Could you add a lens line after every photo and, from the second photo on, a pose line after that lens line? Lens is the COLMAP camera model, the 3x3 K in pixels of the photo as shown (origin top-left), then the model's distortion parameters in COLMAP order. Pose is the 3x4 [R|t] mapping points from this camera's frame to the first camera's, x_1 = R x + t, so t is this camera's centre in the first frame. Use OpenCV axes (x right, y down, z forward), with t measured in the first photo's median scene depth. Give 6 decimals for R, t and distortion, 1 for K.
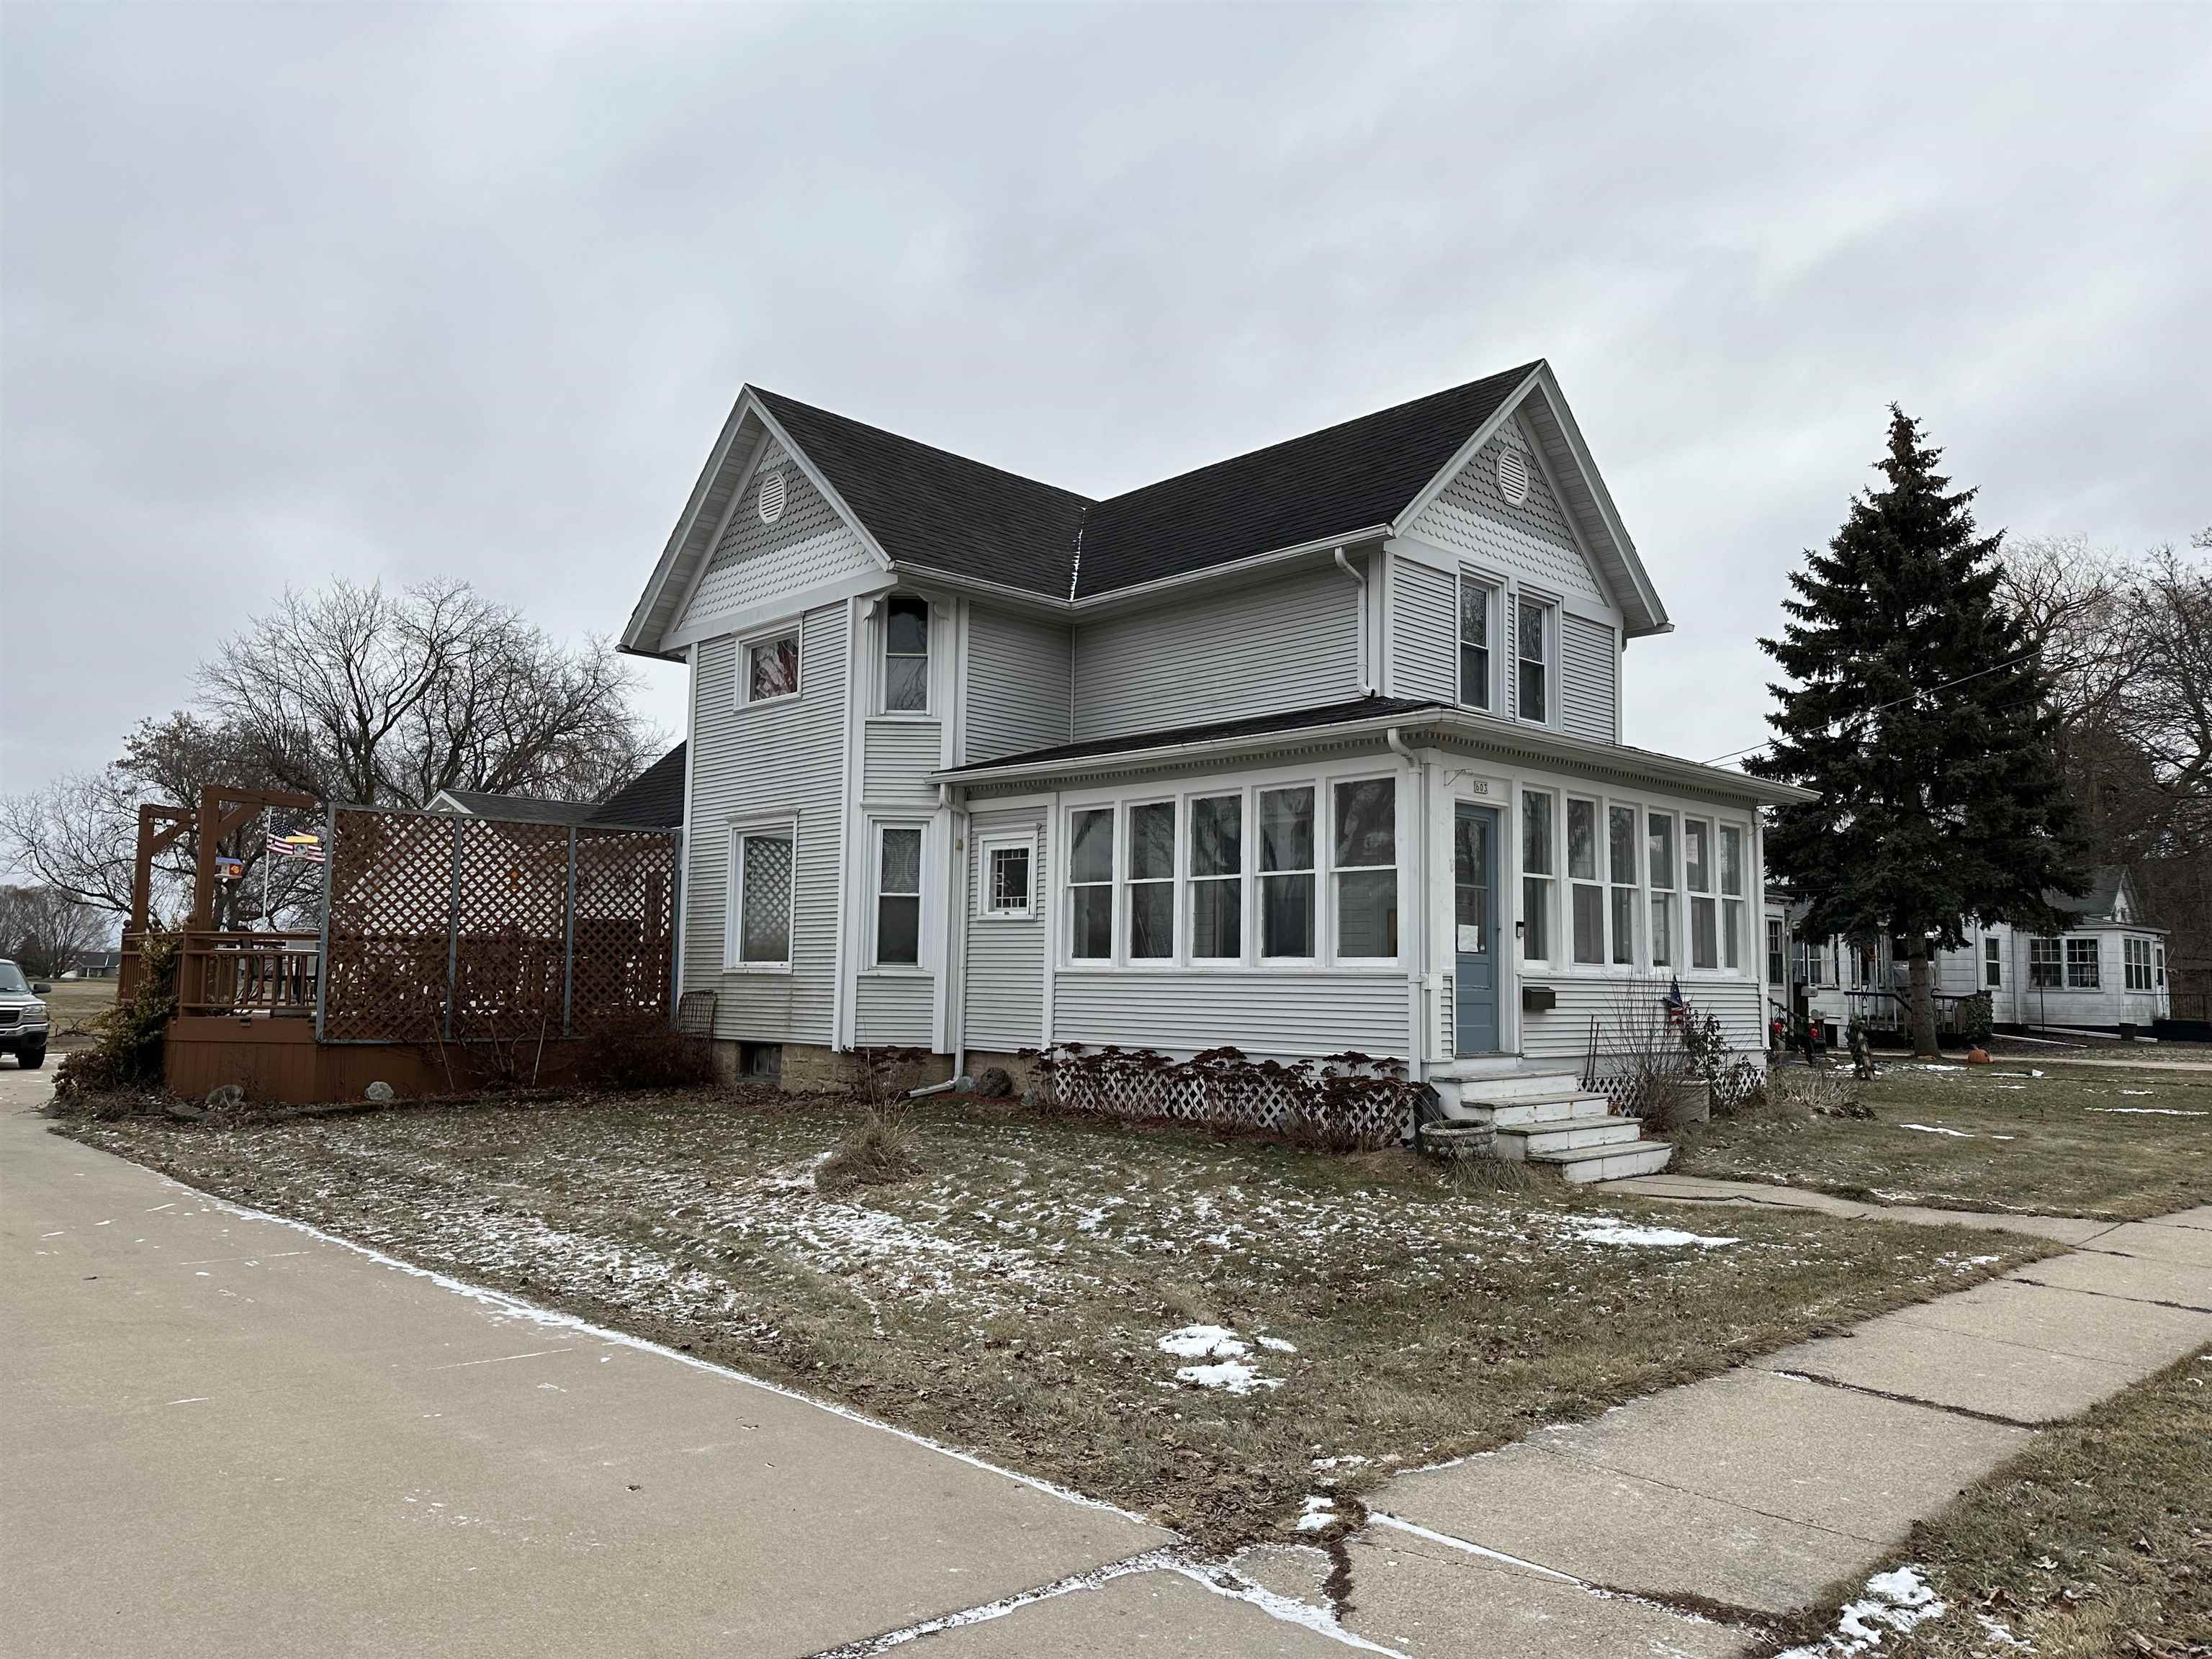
lens RADIAL K [[1566.8, 0, 1109.6], [0, 1566.8, 835.4], [0, 0, 1]] dist [0.004615, -0.006677]
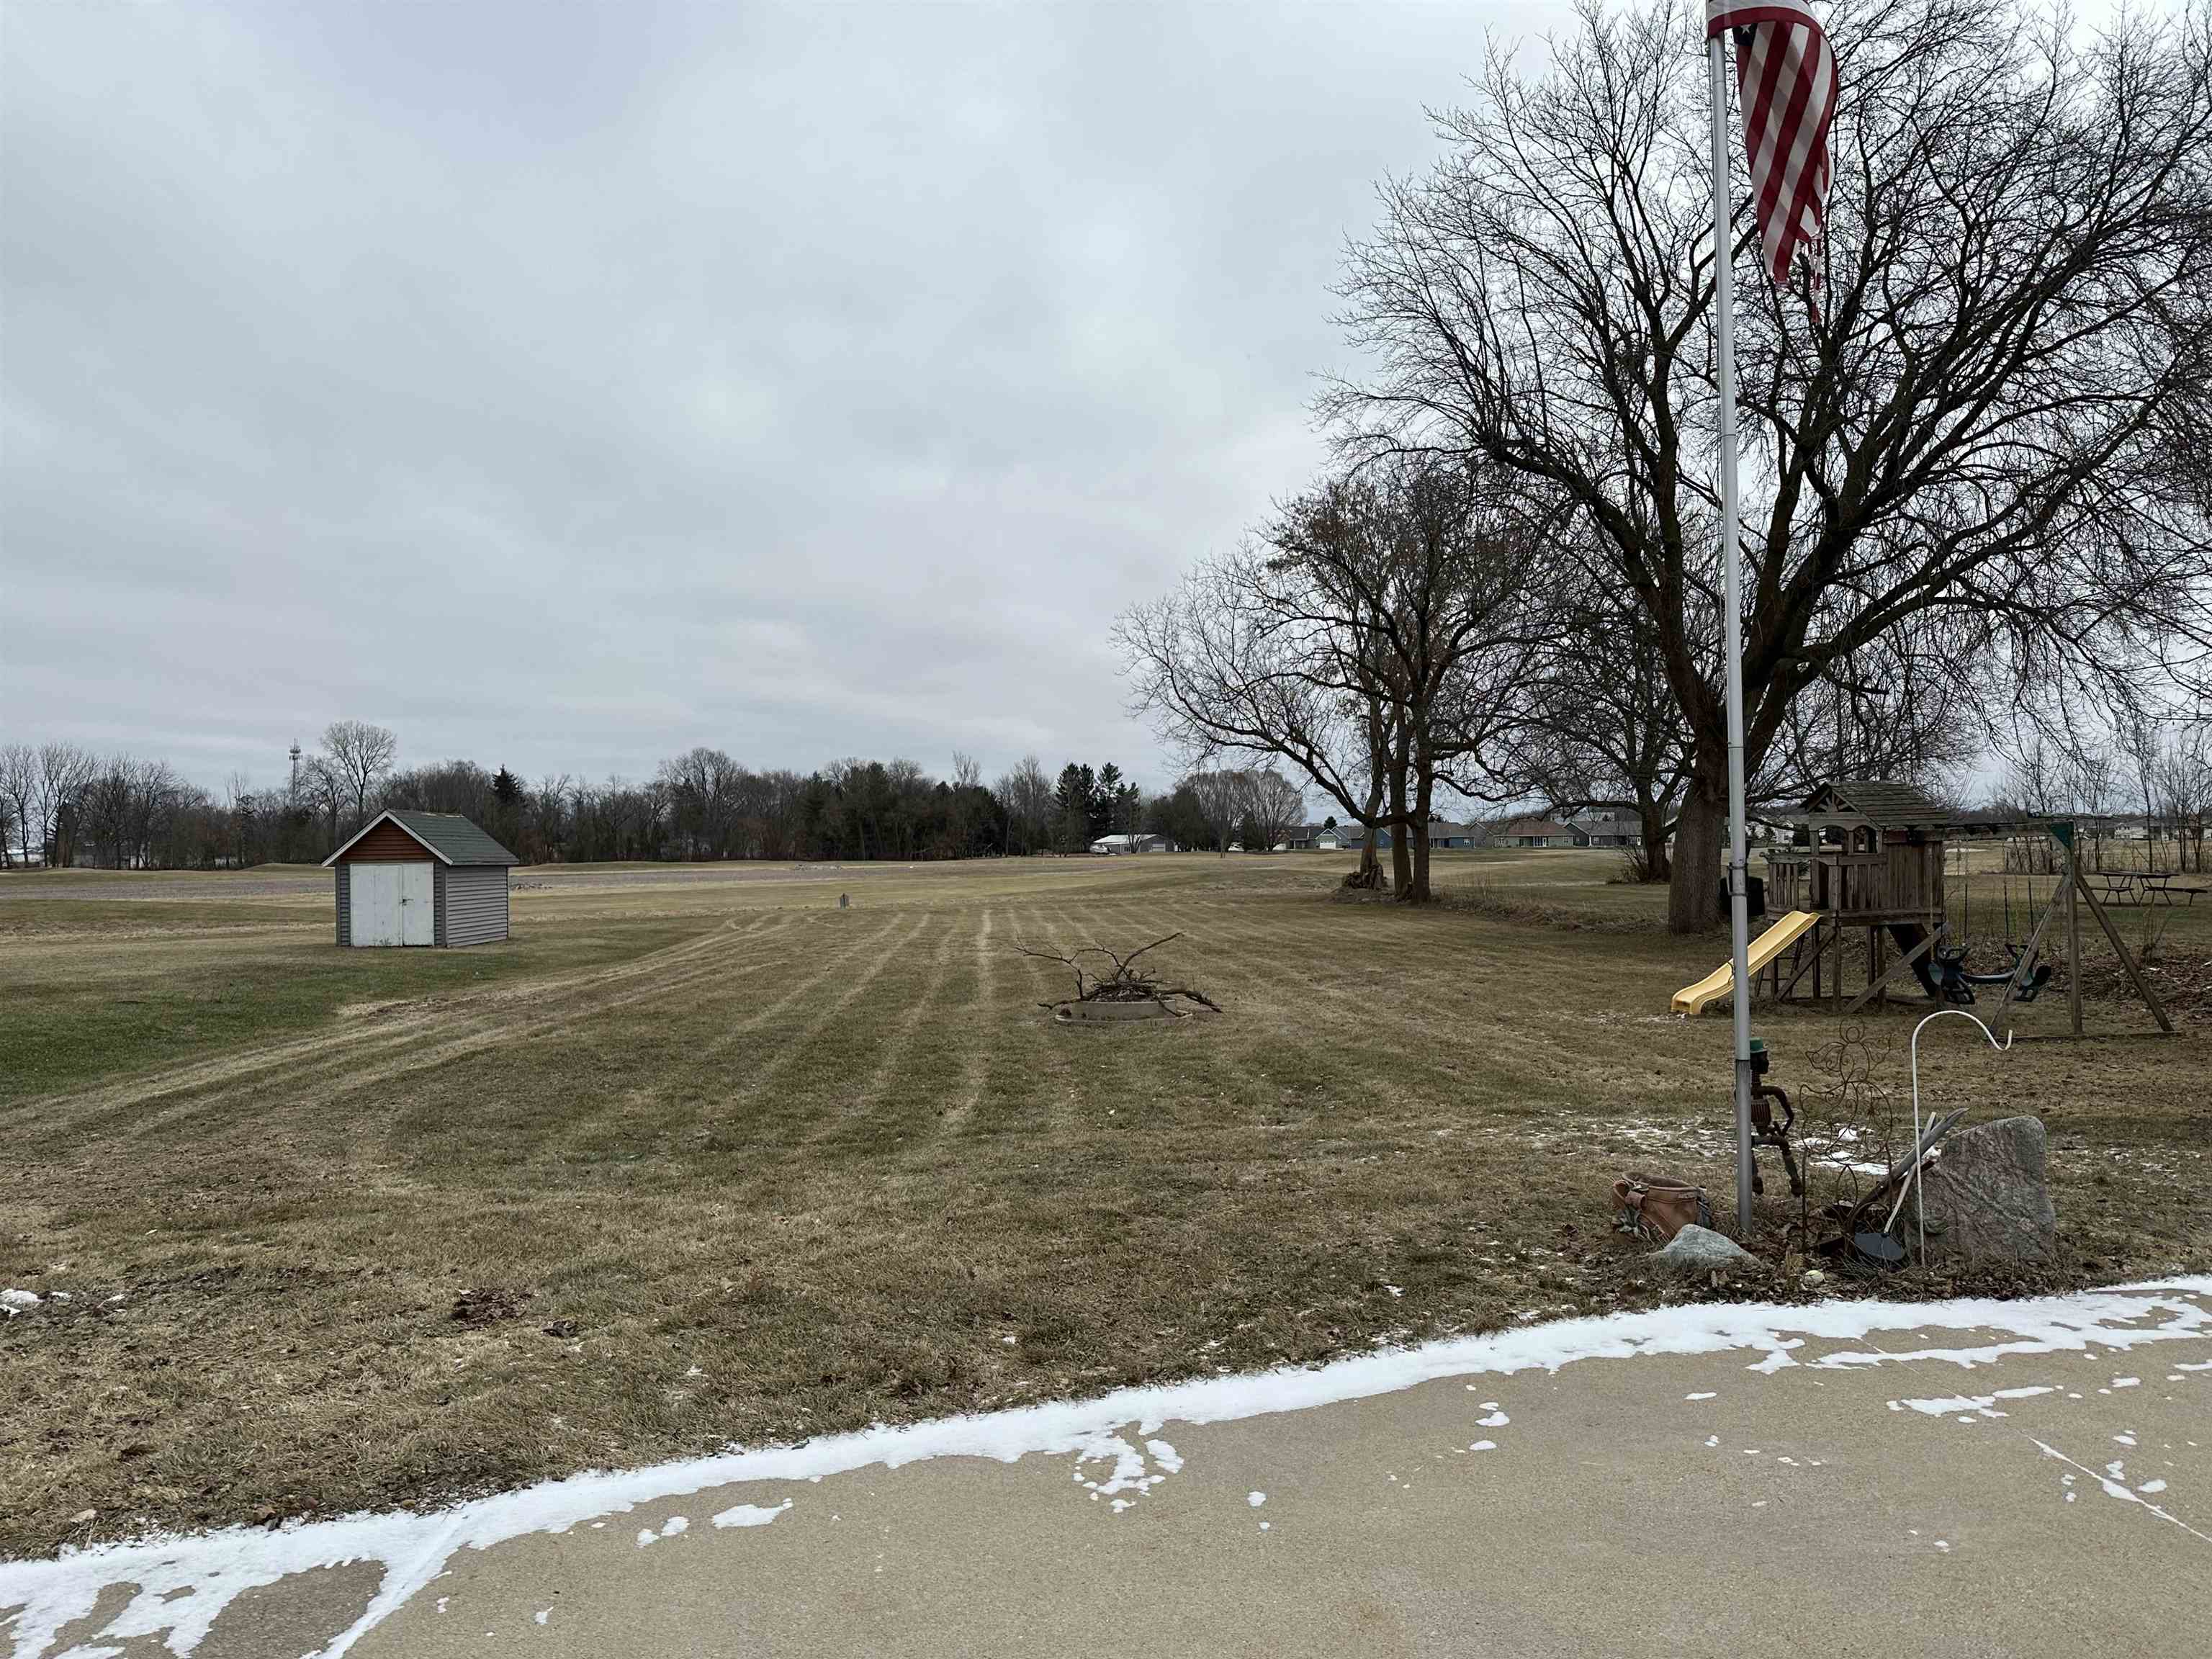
lens RADIAL K [[1566.8, 0, 1108.9], [0, 1566.8, 829.4], [0, 0, 1]] dist [0.004615, -0.006677]
pose [[0.766836, -0.028877, -0.641194, -0.246277], [0.082339, 0.995159, 0.053654, 0.038691], [0.636540, -0.093939, 0.765501, 0.421062]]
